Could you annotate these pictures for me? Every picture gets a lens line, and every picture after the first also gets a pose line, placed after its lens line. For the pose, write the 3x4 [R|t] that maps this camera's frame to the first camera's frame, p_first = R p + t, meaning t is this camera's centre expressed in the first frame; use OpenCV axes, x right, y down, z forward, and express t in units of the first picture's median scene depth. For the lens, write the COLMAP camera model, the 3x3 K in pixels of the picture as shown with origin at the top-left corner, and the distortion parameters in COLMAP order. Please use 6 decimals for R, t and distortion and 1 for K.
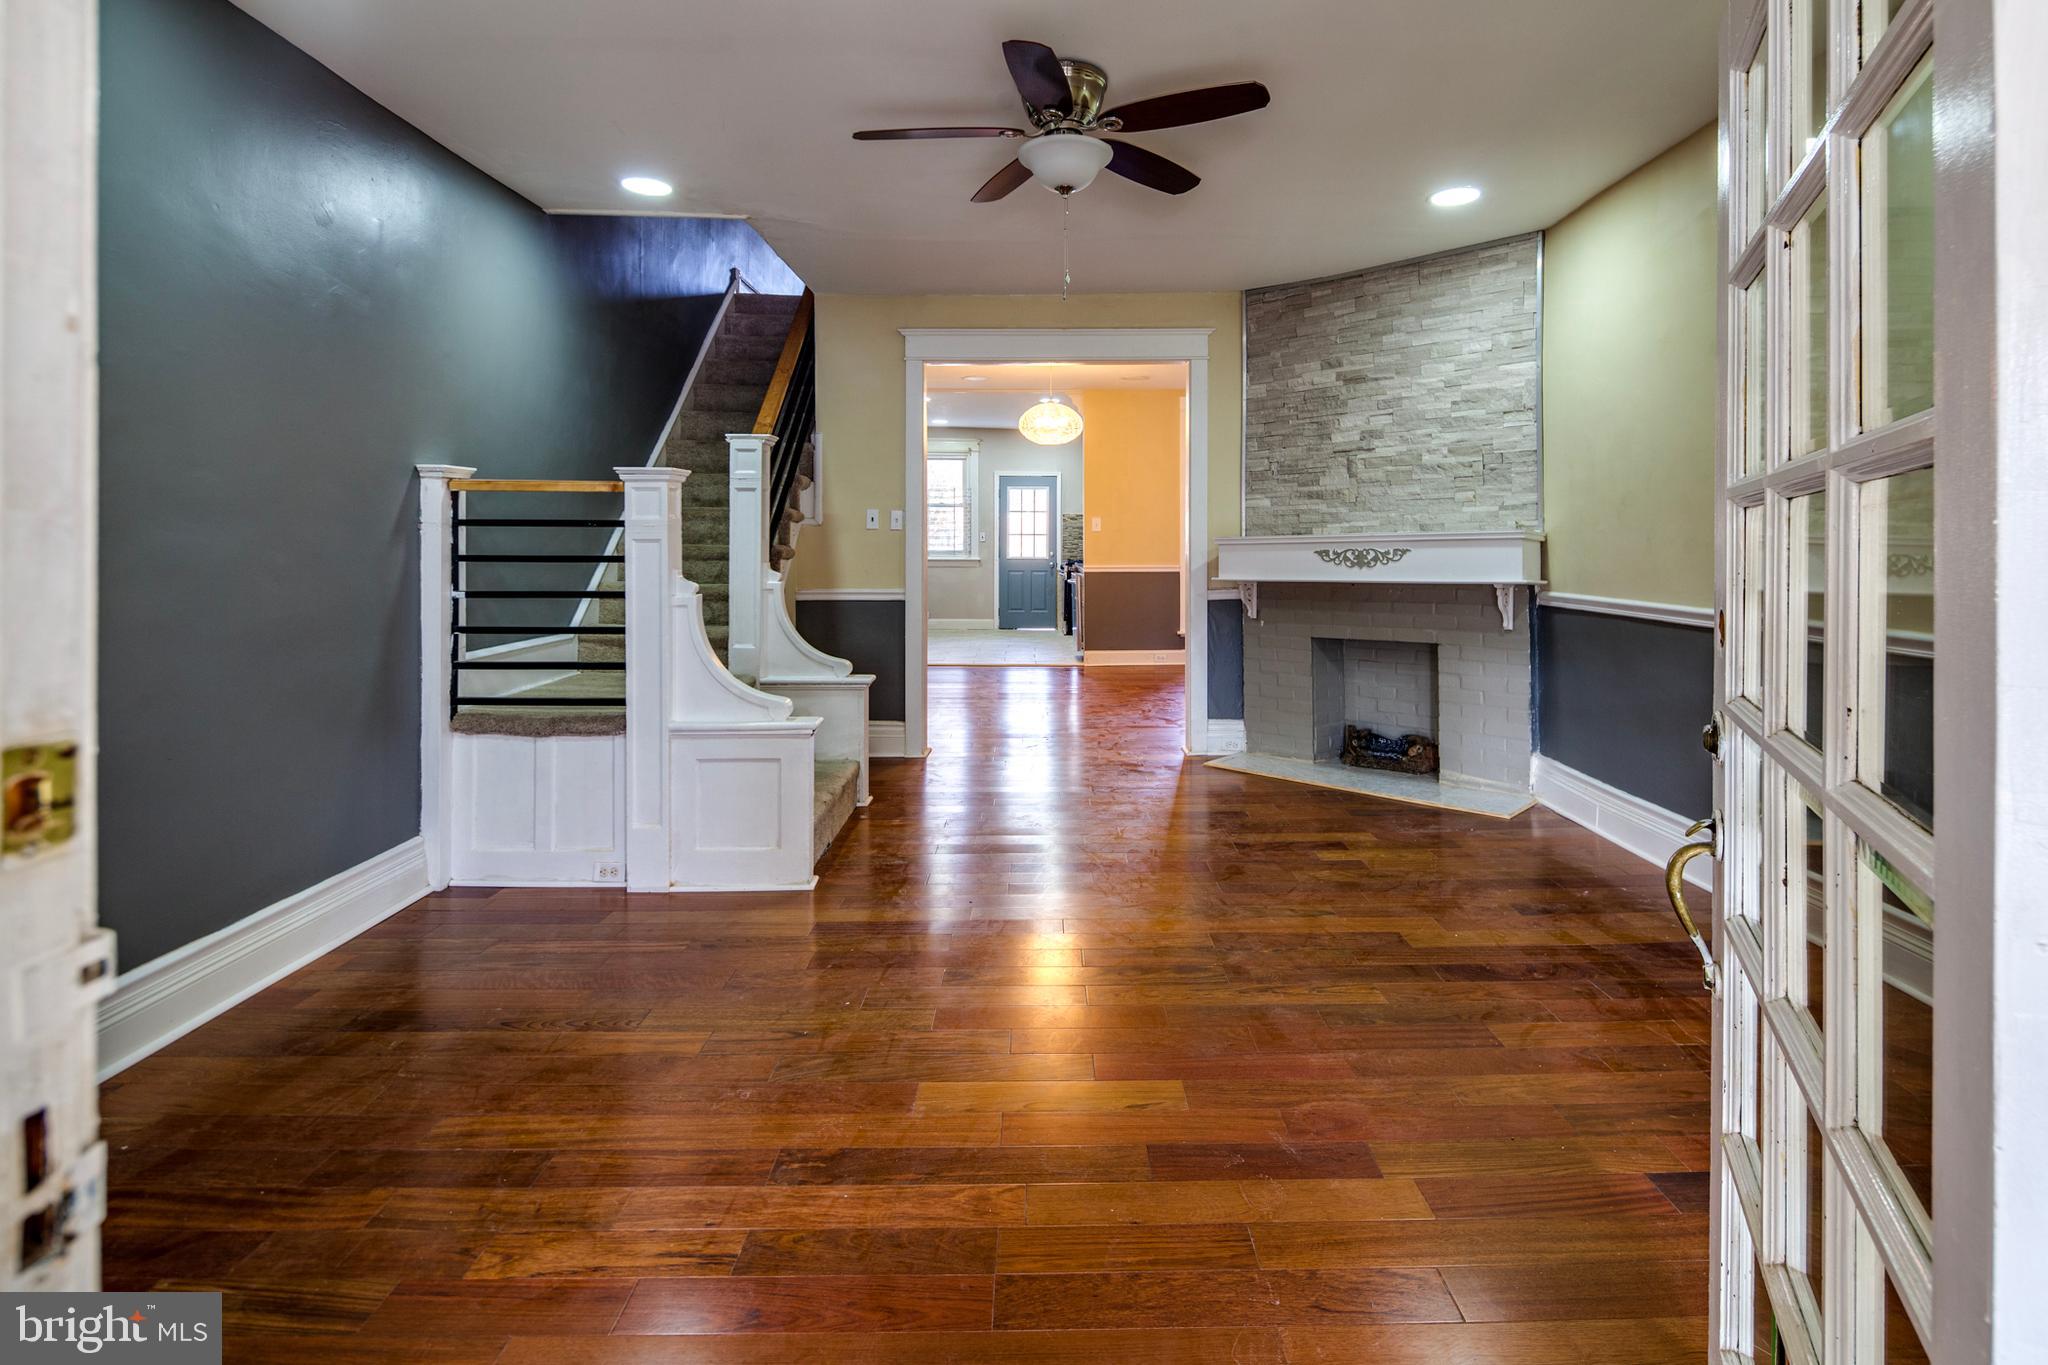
lens RADIAL K [[1000.6, 0, 1053.3], [0, 1000.6, 545.6], [0, 0, 1]] dist [0.004320, -0.004670]
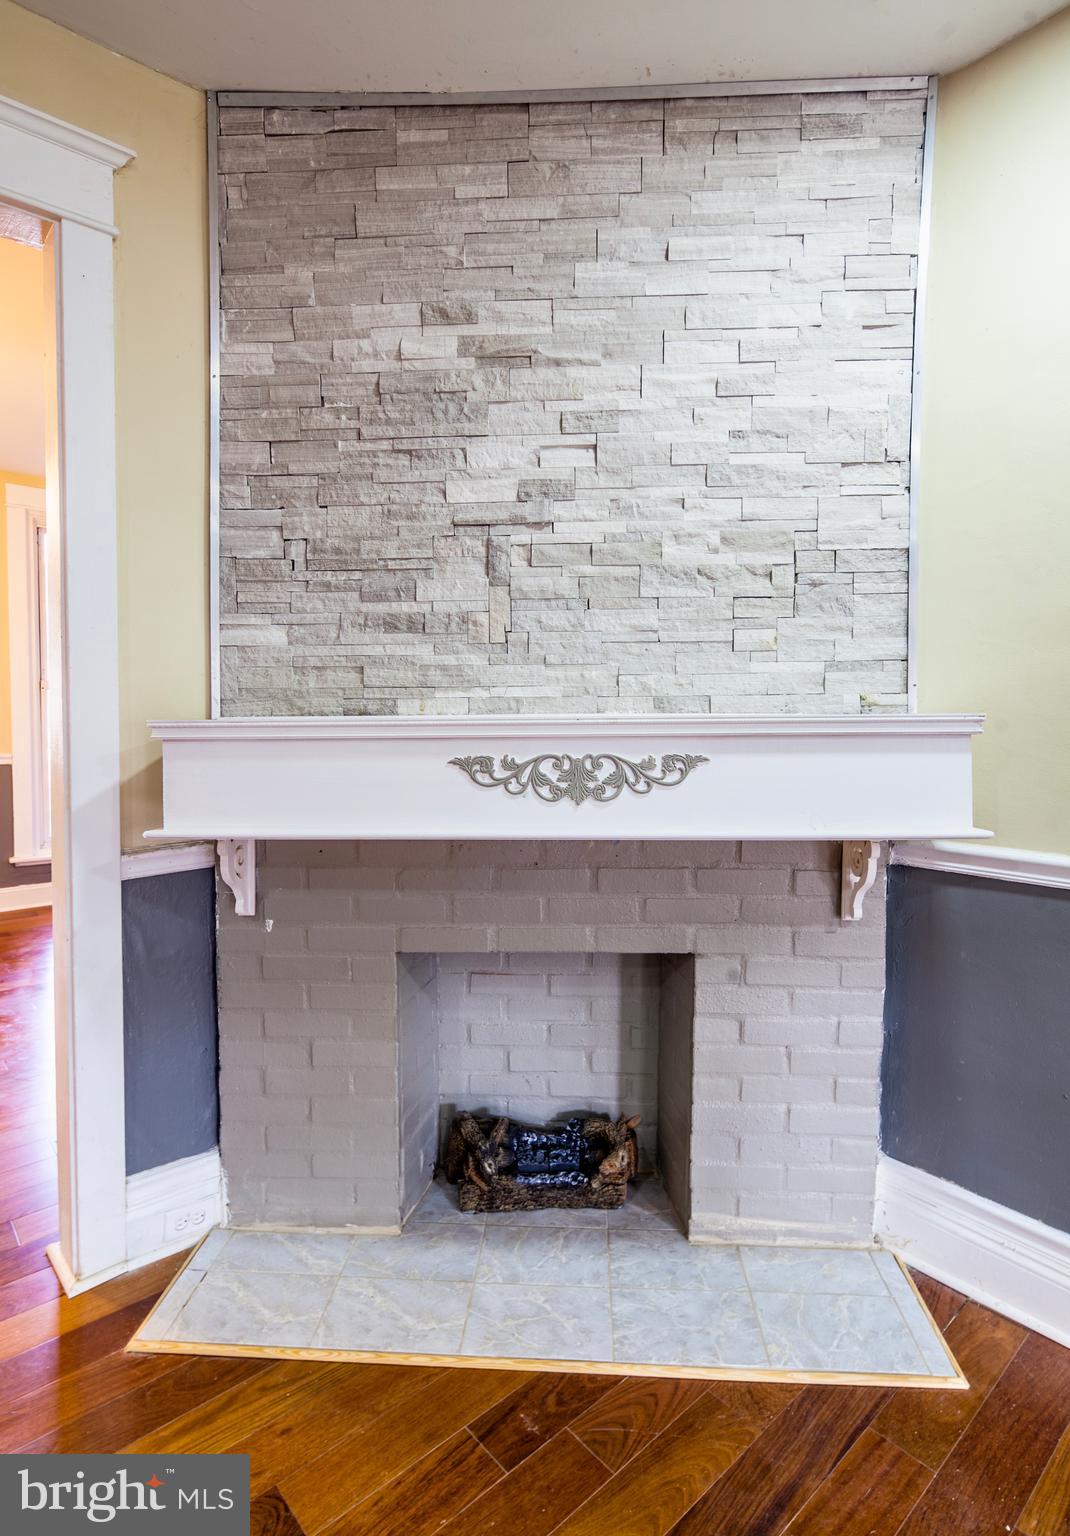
lens RADIAL K [[807.7, 0, 538.6], [0, 807.7, 757.2], [0, 0, 1]] dist [0.001400, 0.000208]
pose [[0.755962, -0.024804, 0.654146, 0.084766], [-0.008572, 0.998821, 0.047780, -0.011088], [-0.654560, -0.041728, 0.754858, 0.768929]]
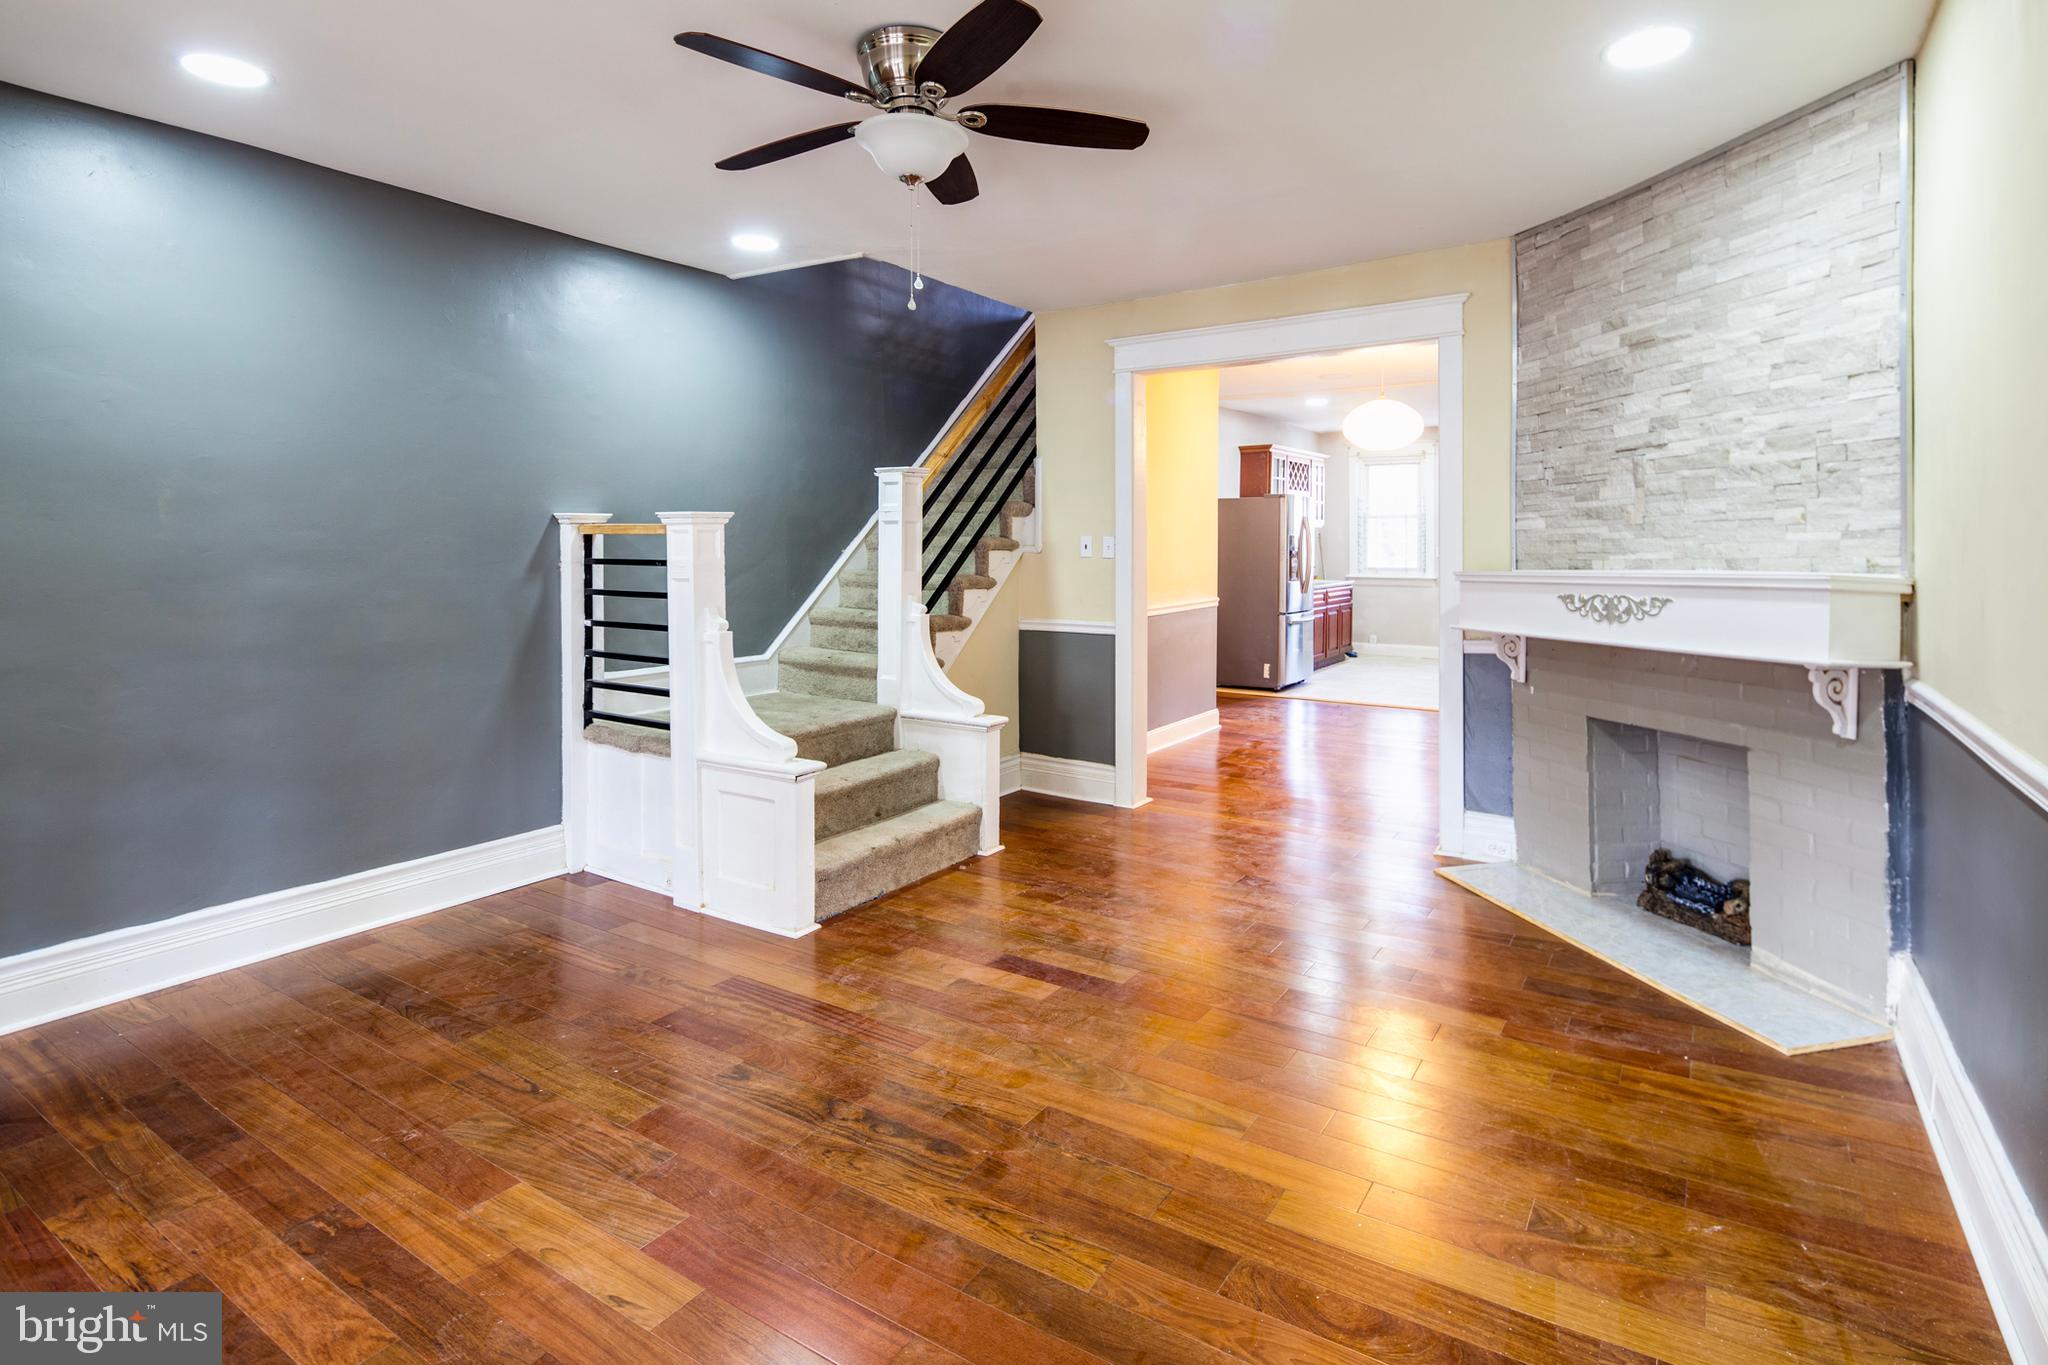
lens RADIAL K [[1021.3, 0, 1062.1], [0, 1021.3, 553.9], [0, 0, 1]] dist [0.000293, -0.001886]
pose [[0.836731, 0.003255, -0.547605, 0.375565], [-0.001325, 0.999991, 0.003919, -0.026968], [0.547613, -0.002554, 0.836728, 0.219186]]
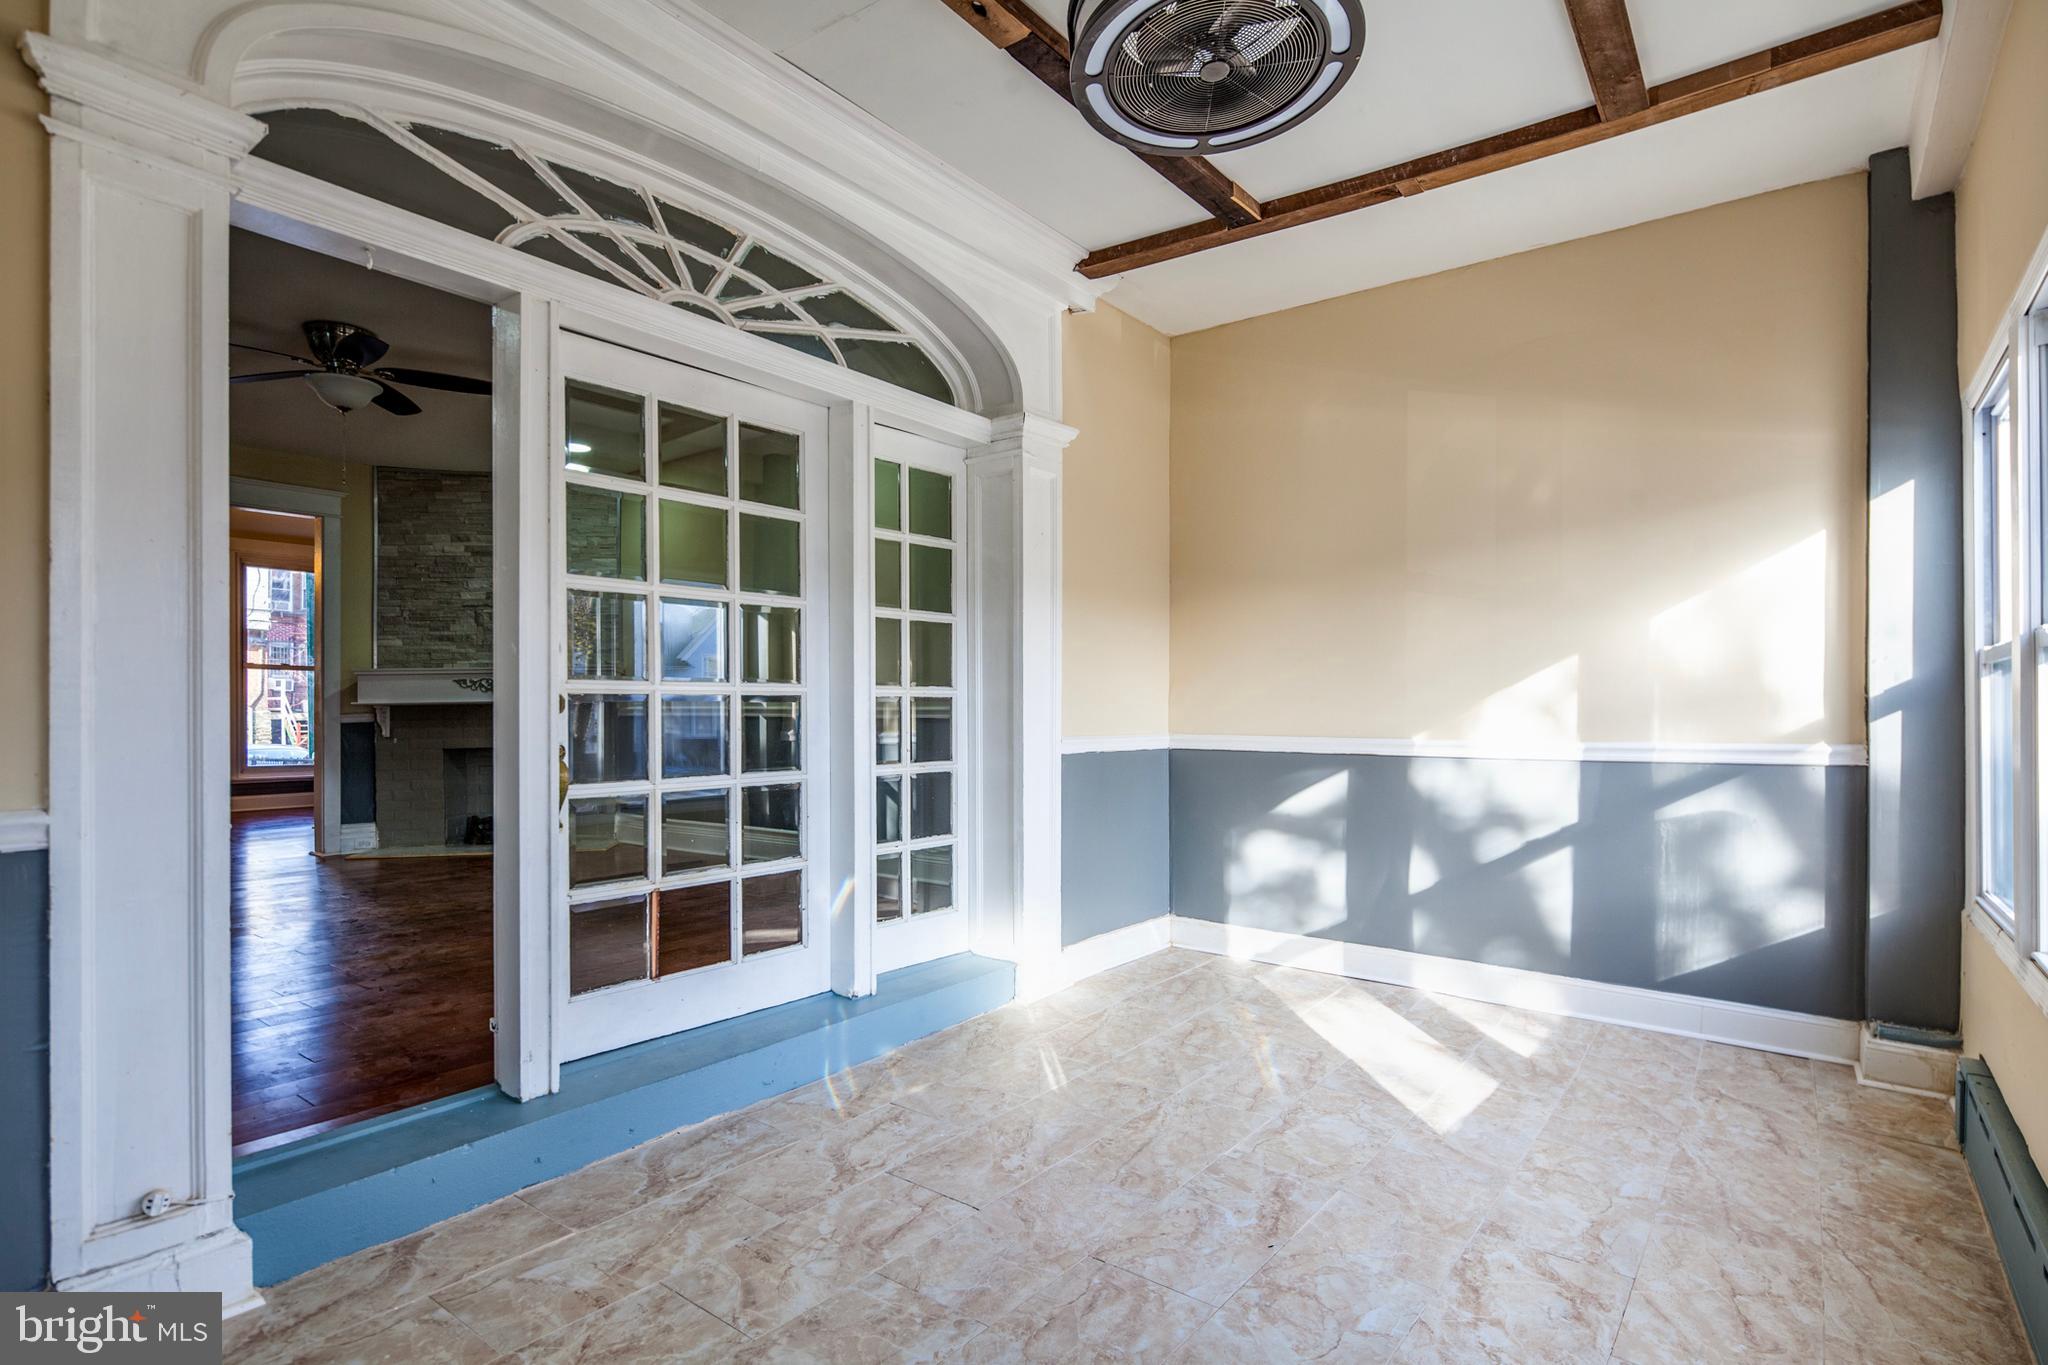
lens RADIAL K [[1017.5, 0, 1037.0], [0, 1017.5, 715.1], [0, 0, 1]] dist [0.002659, -0.001319]
pose [[0.605456, -0.001855, 0.795877, -0.351915], [0.005289, 0.999985, -0.001692, 0.059875], [-0.795861, 0.005234, 0.605456, -0.435382]]
